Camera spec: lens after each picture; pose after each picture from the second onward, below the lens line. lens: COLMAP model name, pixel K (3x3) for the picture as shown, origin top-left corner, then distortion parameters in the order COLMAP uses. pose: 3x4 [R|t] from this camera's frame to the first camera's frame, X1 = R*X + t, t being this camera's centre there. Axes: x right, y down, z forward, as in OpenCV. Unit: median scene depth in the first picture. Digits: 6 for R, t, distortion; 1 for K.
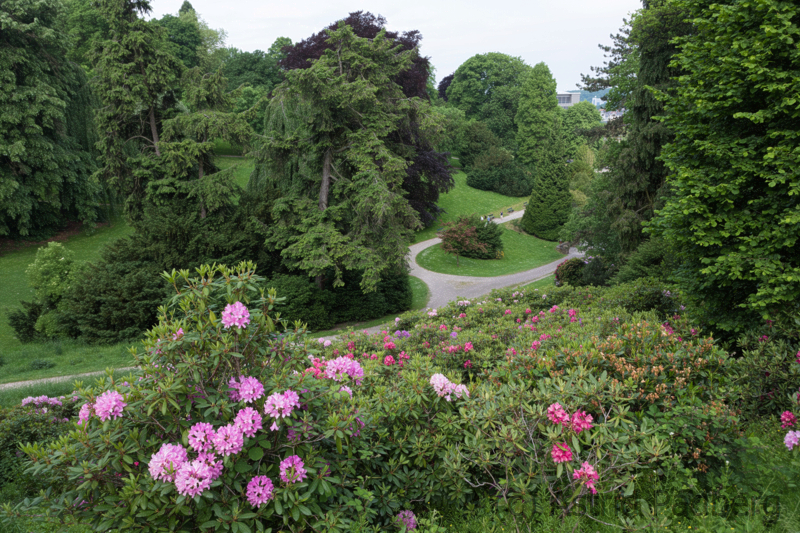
lens RADIAL K [[616.6, 0, 400.0], [0, 616.6, 266.5], [0, 0, 1]] dist [-0.011593, -0.003263]
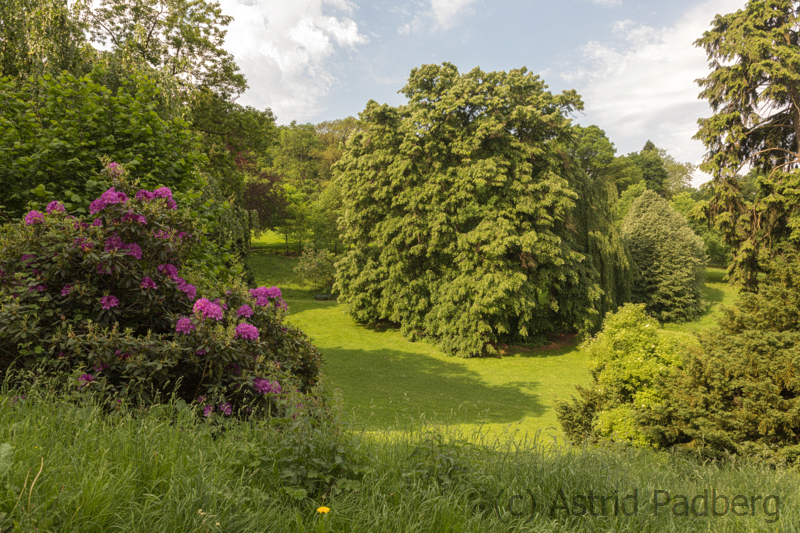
lens RADIAL K [[616.6, 0, 400.0], [0, 616.6, 266.5], [0, 0, 1]] dist [-0.011593, -0.003263]
pose [[0.794481, -0.012406, -0.607162, -0.216002], [-0.142171, 0.968208, -0.205816, 0.060029], [0.590413, 0.249838, 0.767459, 0.191765]]
